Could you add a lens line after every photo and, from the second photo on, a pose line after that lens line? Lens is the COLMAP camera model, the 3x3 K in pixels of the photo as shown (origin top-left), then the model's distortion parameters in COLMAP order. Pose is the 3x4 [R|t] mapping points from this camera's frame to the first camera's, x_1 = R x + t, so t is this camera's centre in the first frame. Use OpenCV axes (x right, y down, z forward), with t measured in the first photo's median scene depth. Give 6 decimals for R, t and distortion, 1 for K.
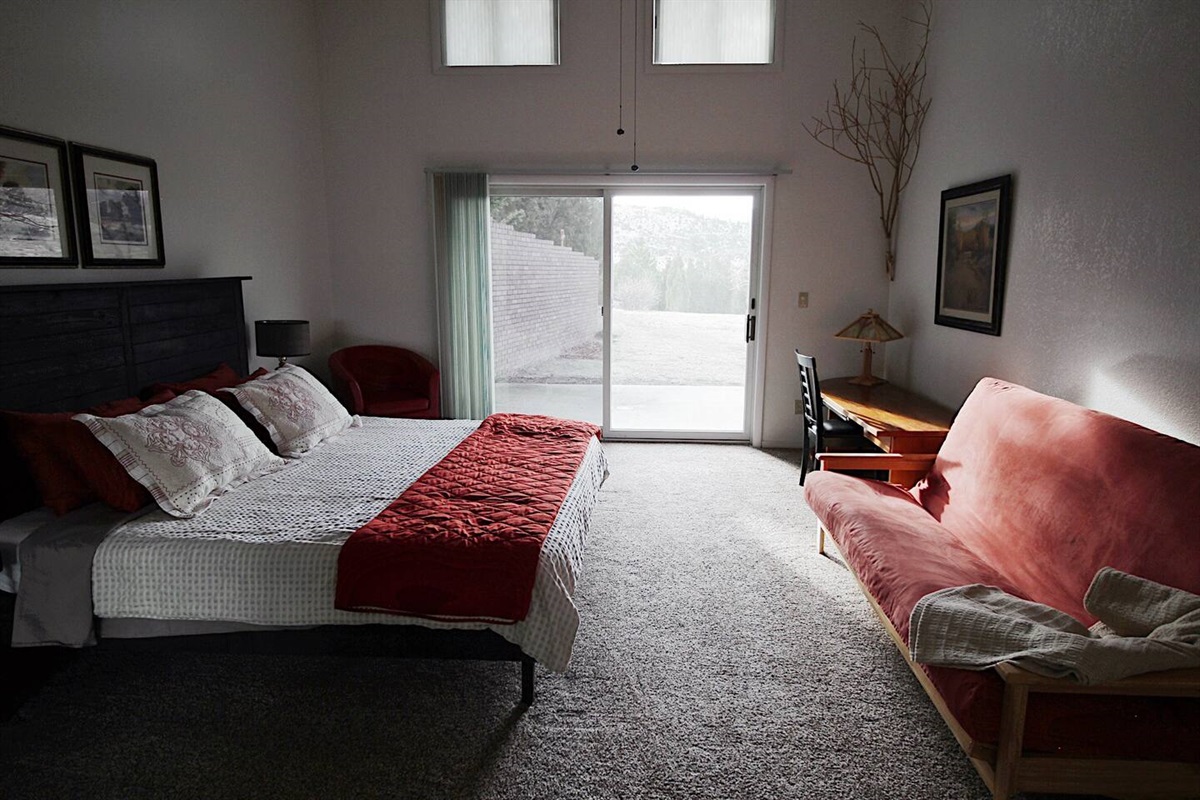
lens RADIAL K [[751.1, 0, 599.2], [0, 751.1, 398.3], [0, 0, 1]] dist [-0.006124, -0.004735]
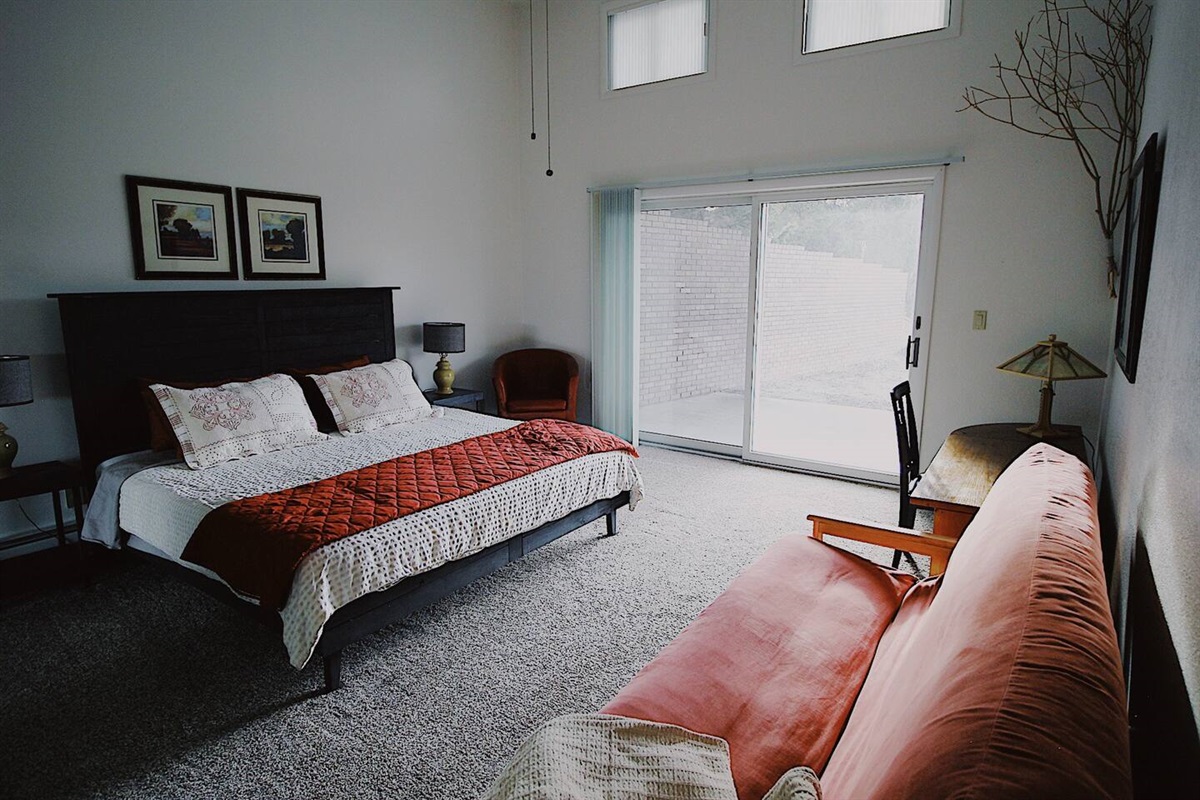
lens RADIAL K [[689.2, 0, 596.8], [0, 689.2, 397.5], [0, 0, 1]] dist [-0.013171, -0.000756]
pose [[0.836967, 0.090390, -0.539737, 0.627644], [-0.093041, 0.995410, 0.022425, -0.054485], [0.539286, 0.031449, 0.841535, 0.337927]]
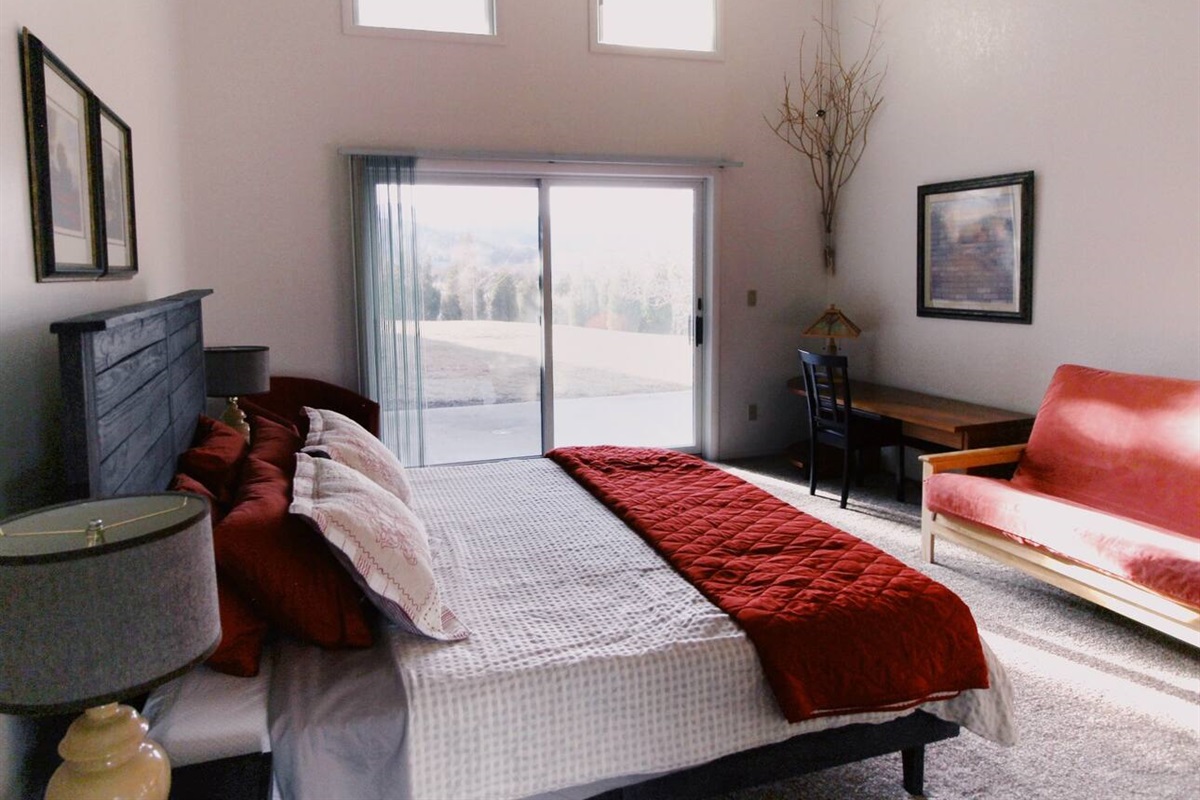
lens RADIAL K [[843.4, 0, 591.0], [0, 843.4, 334.8], [0, 0, 1]] dist [-0.004046, 0.001790]
pose [[0.931446, -0.049112, 0.360550, -0.651348], [0.083104, 0.993374, -0.079380, -0.040043], [-0.354263, 0.103901, 0.929356, 0.207002]]
